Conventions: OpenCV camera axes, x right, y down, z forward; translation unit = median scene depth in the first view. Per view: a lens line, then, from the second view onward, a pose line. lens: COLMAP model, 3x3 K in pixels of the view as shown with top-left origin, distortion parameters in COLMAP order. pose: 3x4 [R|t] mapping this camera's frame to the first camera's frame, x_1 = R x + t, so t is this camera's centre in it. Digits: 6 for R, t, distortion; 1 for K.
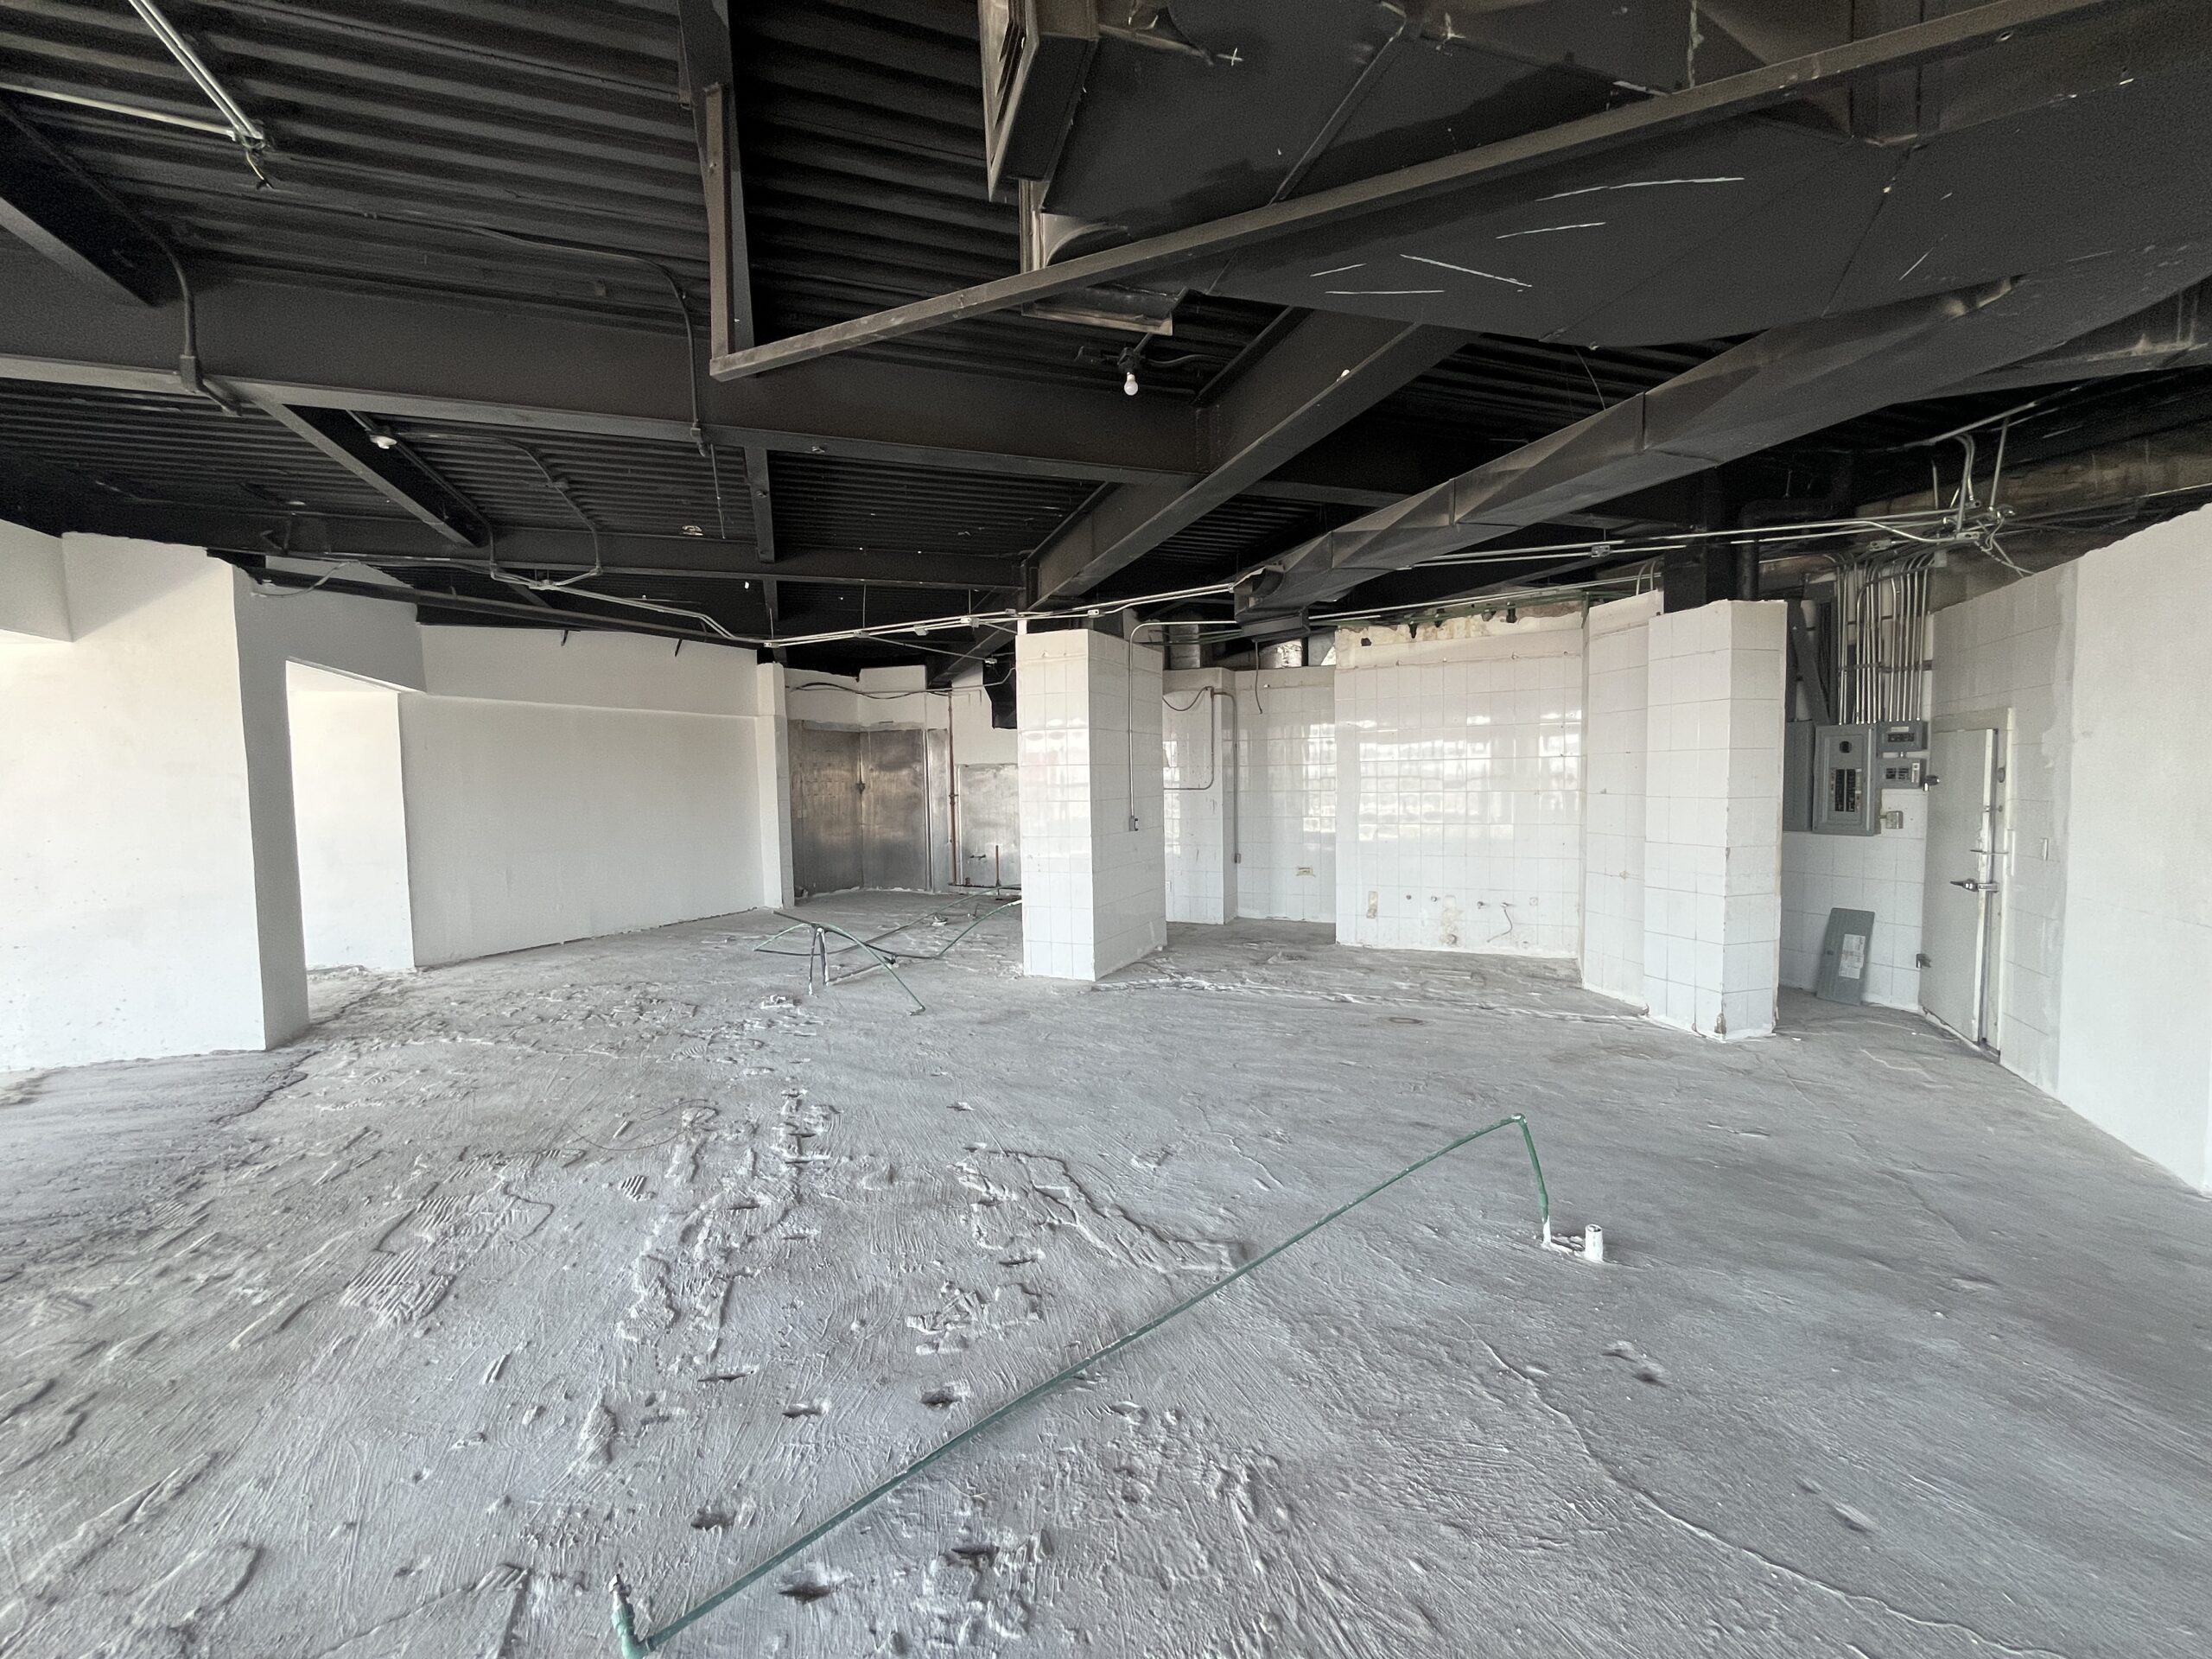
lens RADIAL K [[927.1, 0, 1106.0], [0, 927.1, 829.5], [0, 0, 1]] dist [0.001095, 0.000172]
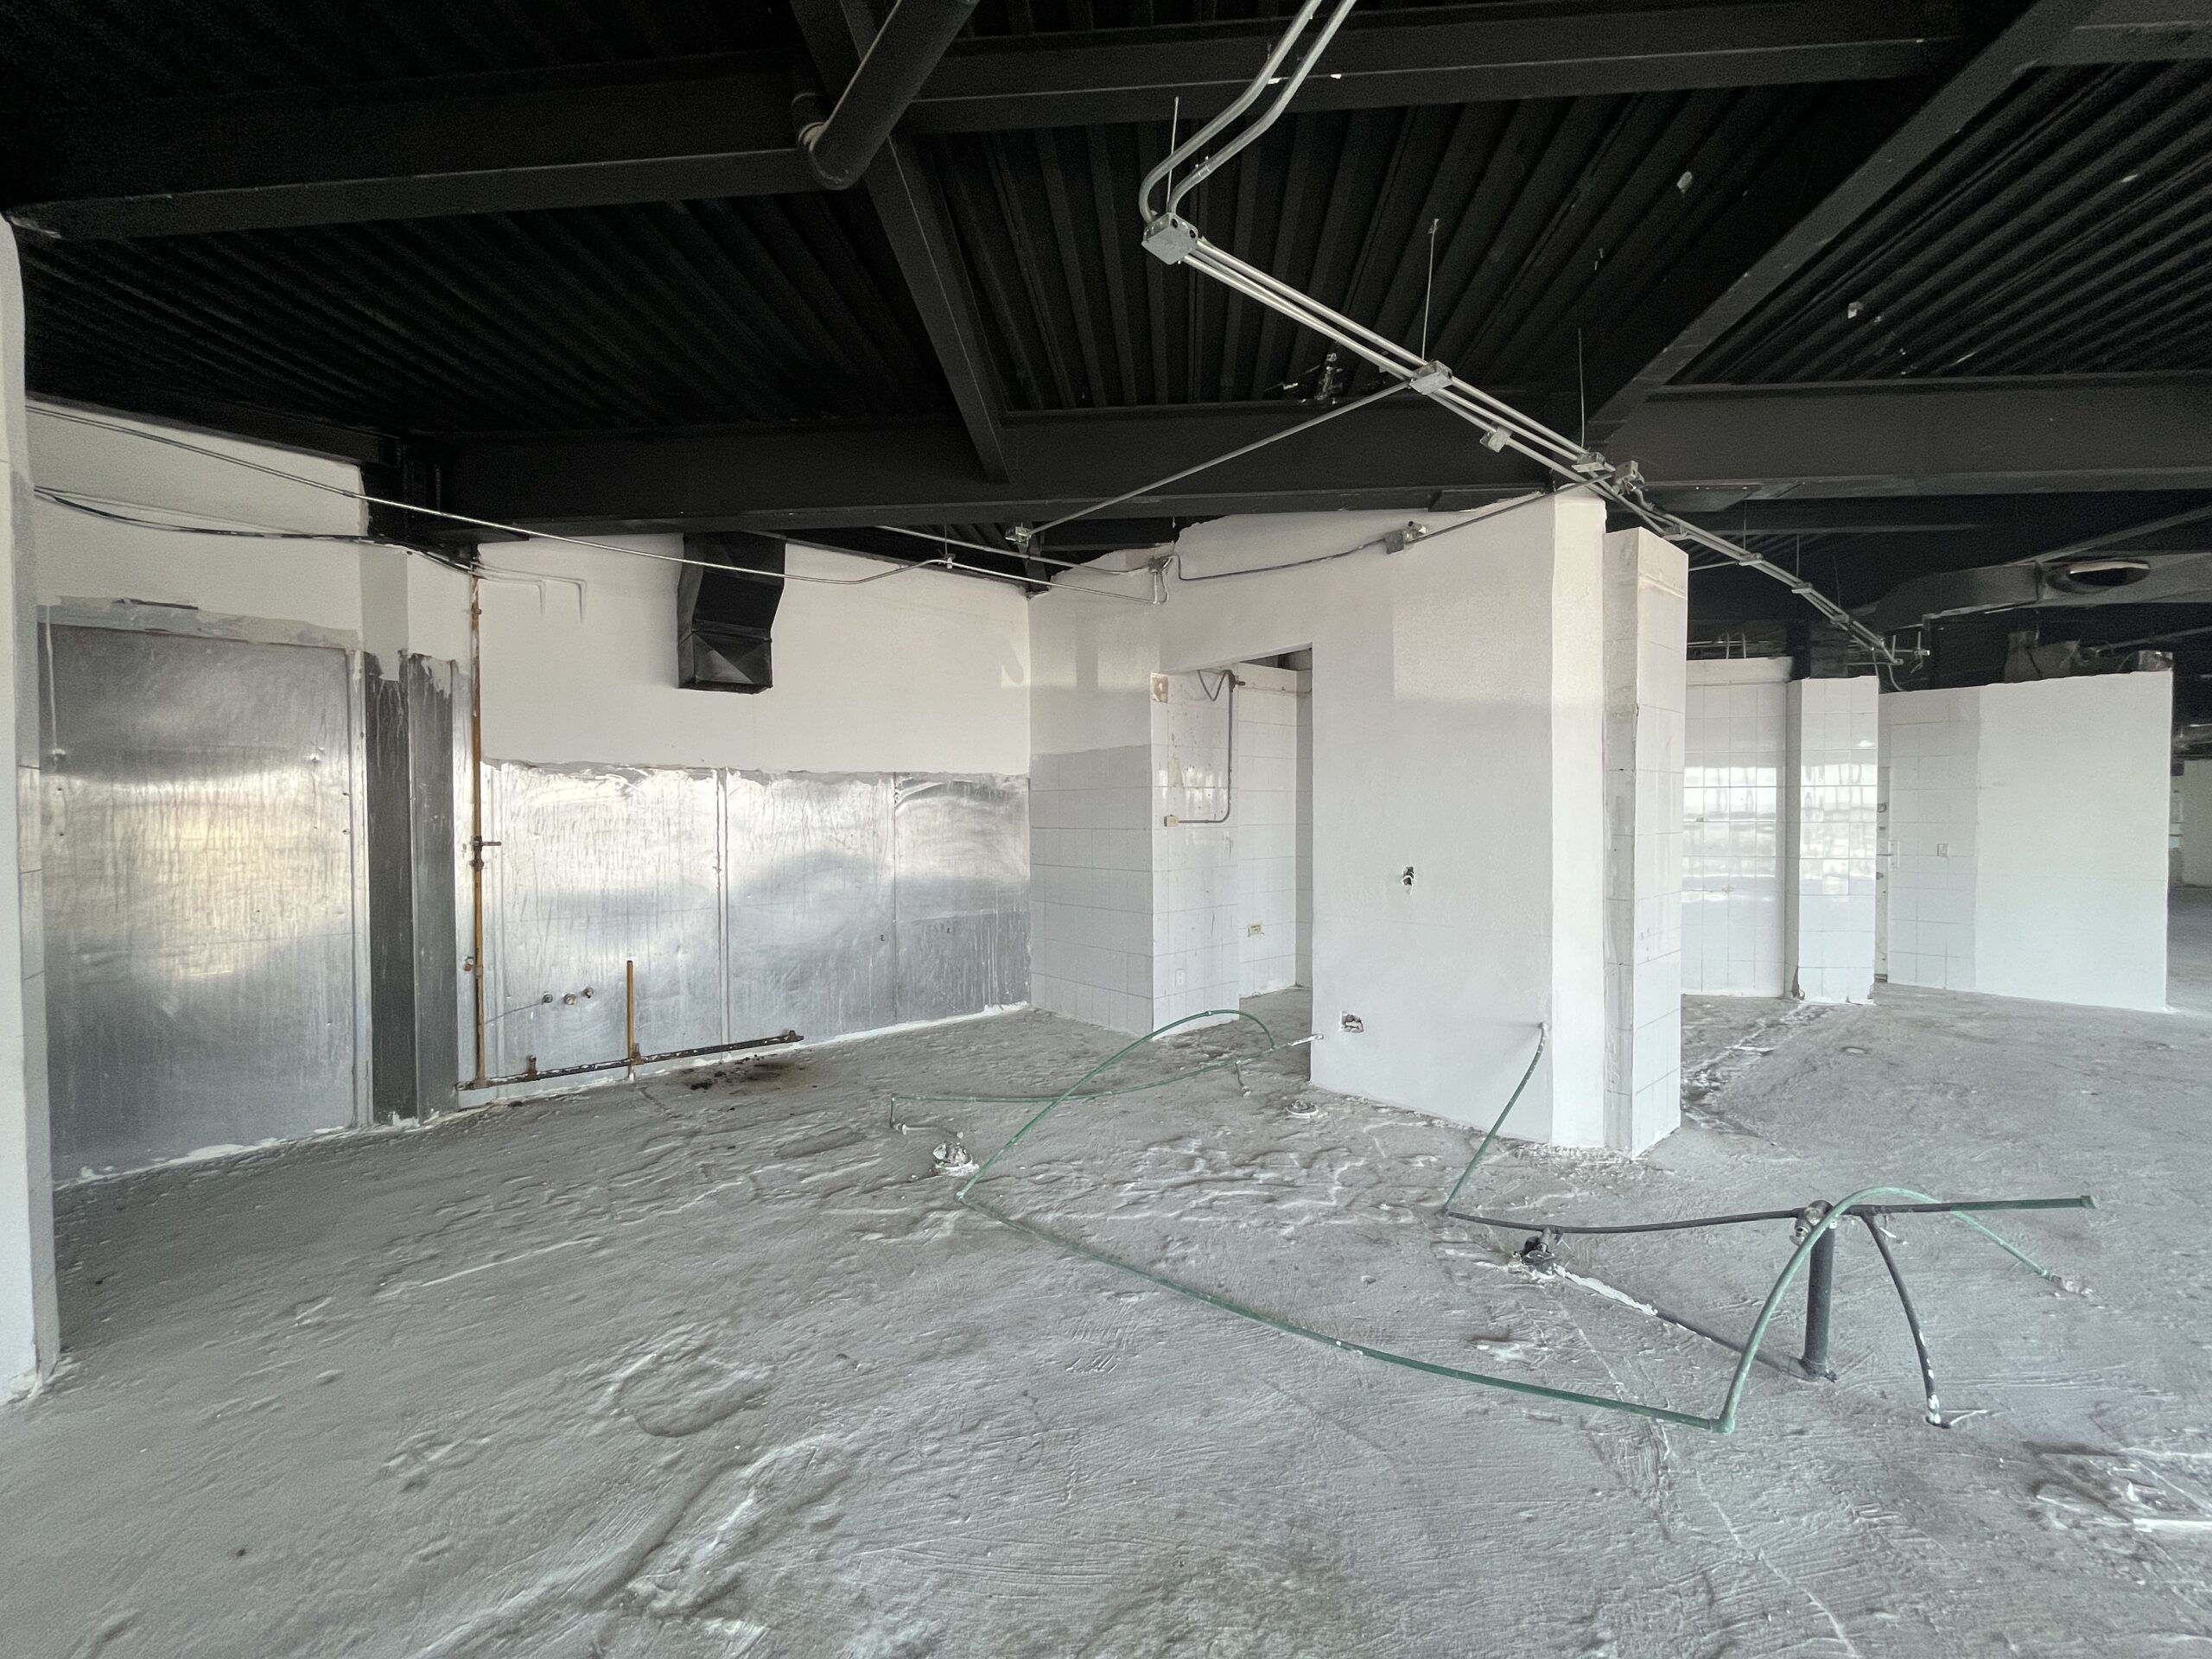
lens RADIAL K [[904.7, 0, 1129.3], [0, 904.7, 829.6], [0, 0, 1]] dist [-0.000313, 0.000428]
pose [[0.382393, -0.003938, 0.923991, -0.829223], [0.050367, 0.998593, -0.016589, -0.047650], [-0.922626, 0.052882, 0.382054, 1.295934]]
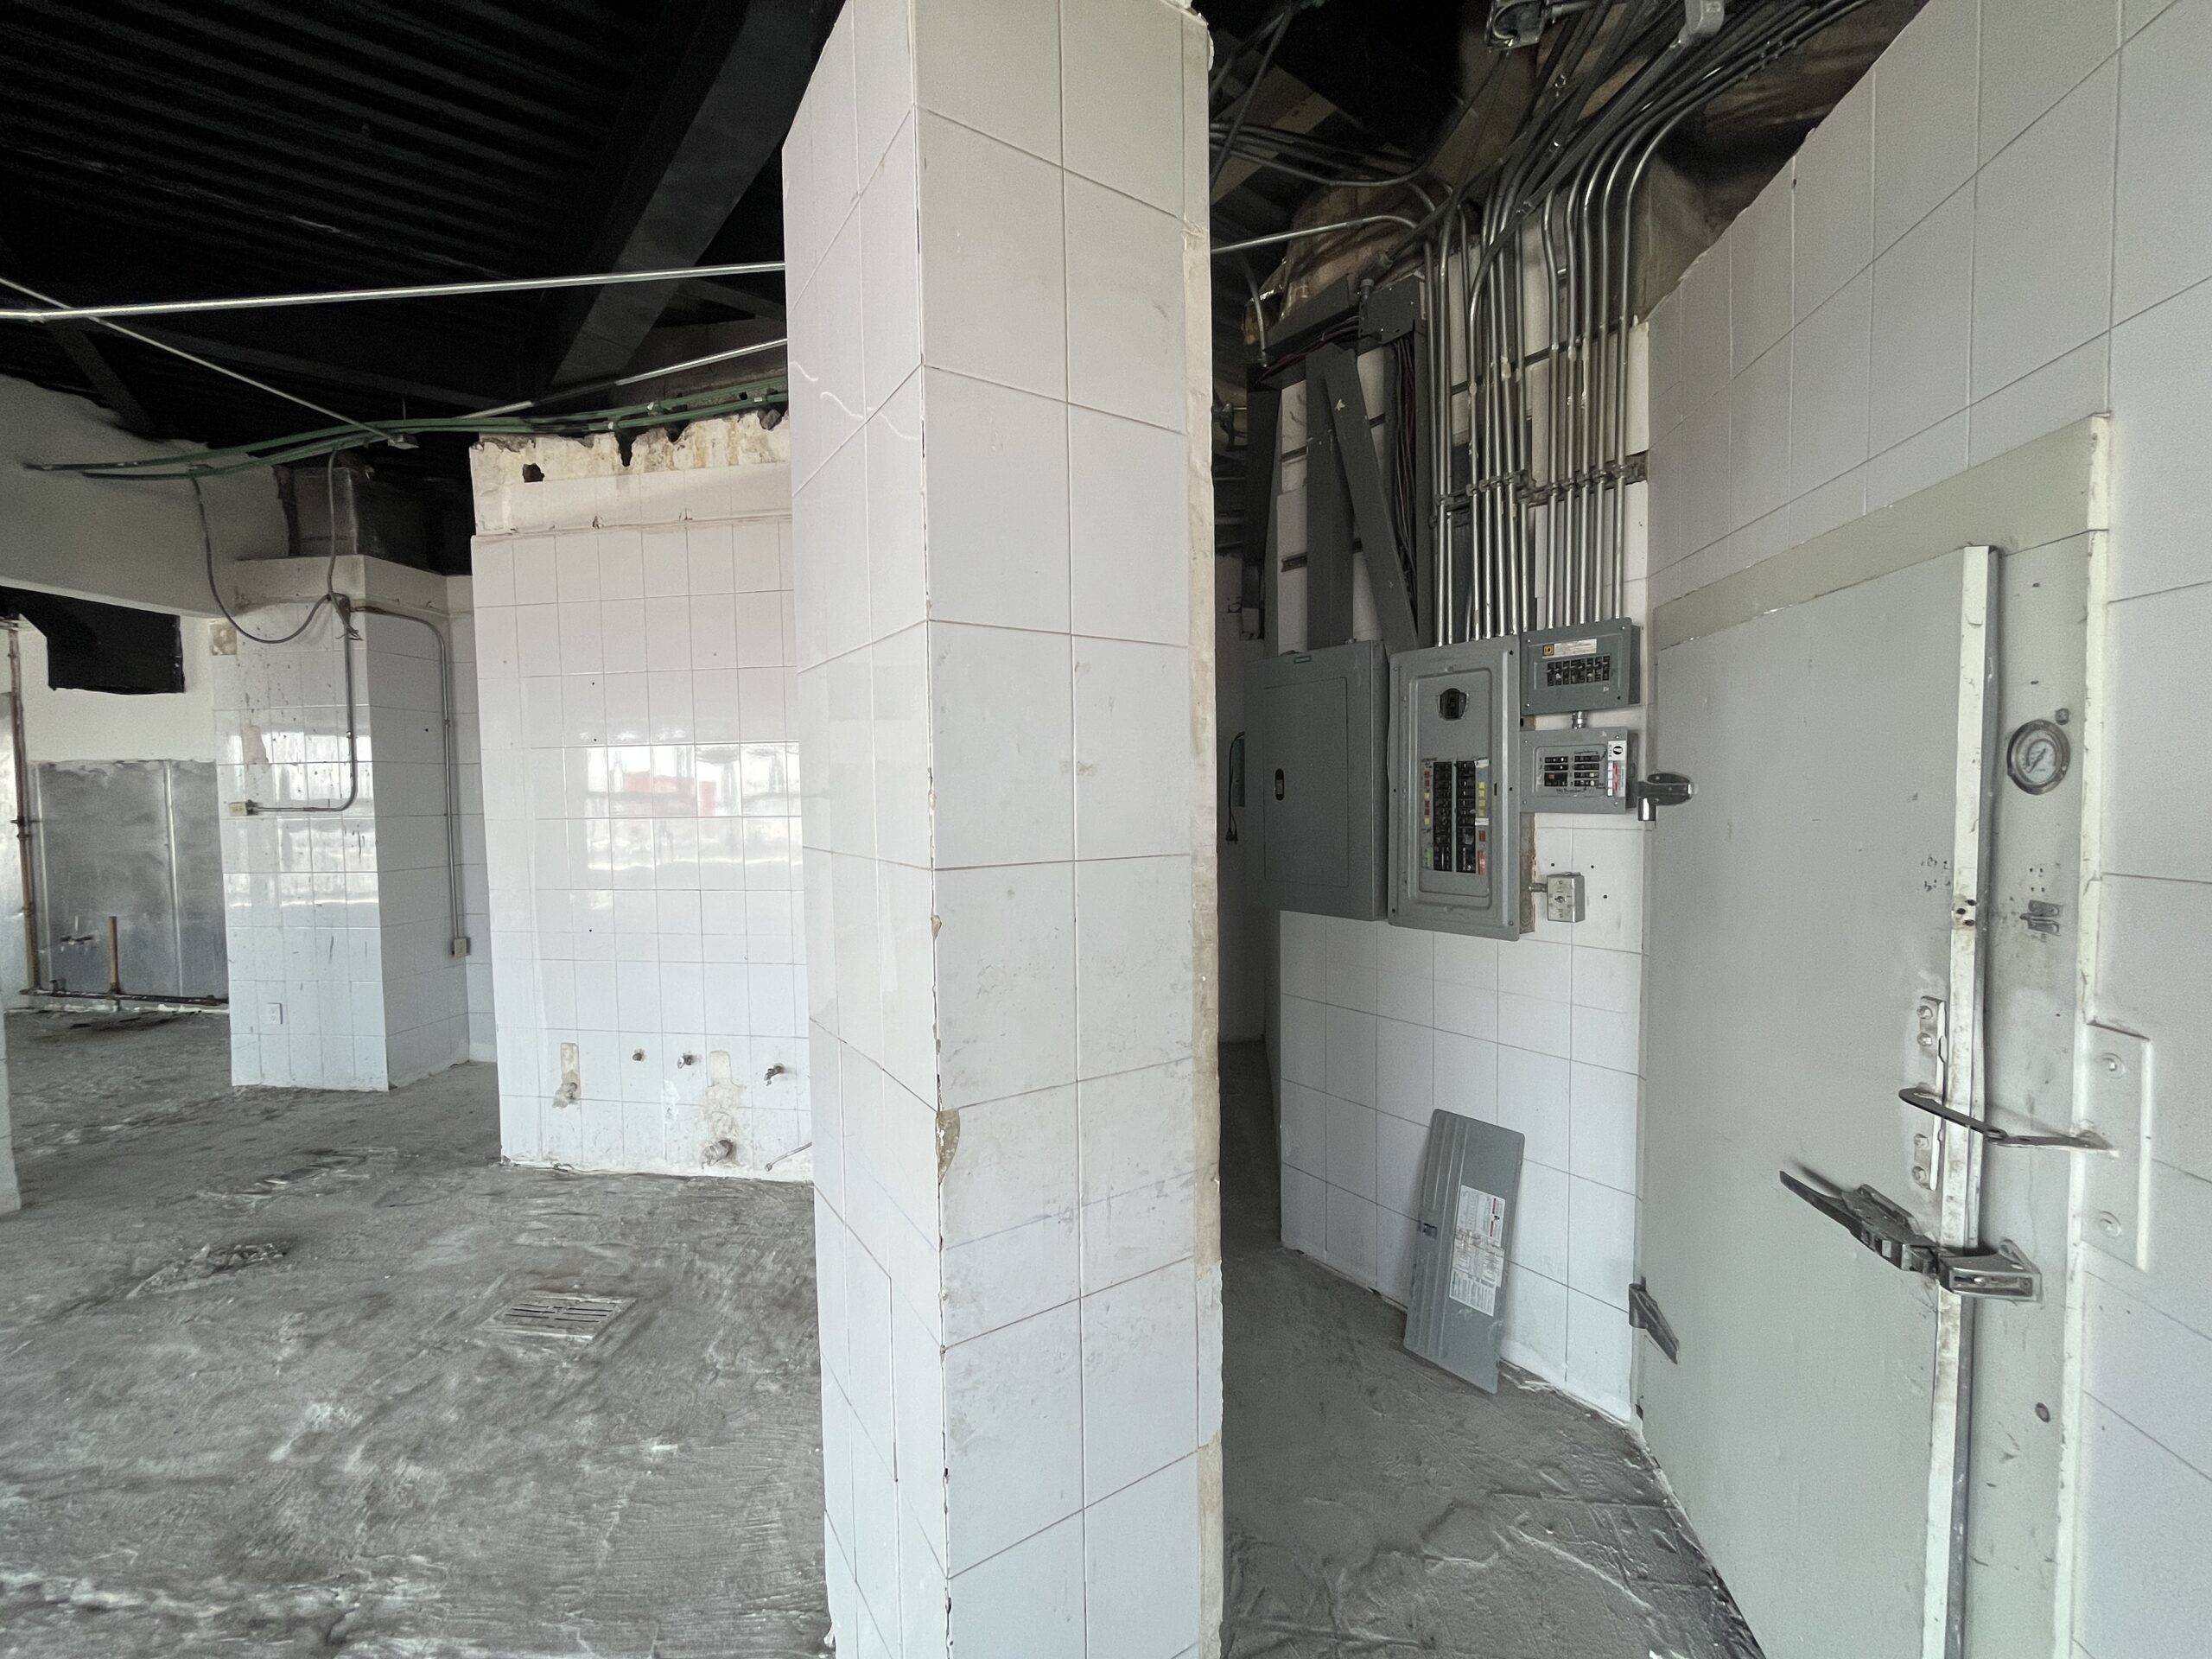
lens RADIAL K [[904.7, 0, 1129.3], [0, 904.7, 829.6], [0, 0, 1]] dist [-0.000313, 0.000428]
pose [[0.953929, -0.008987, 0.299897, 0.563891], [0.013936, 0.999800, -0.014368, -0.033755], [-0.299708, 0.017886, 0.953863, 0.692455]]
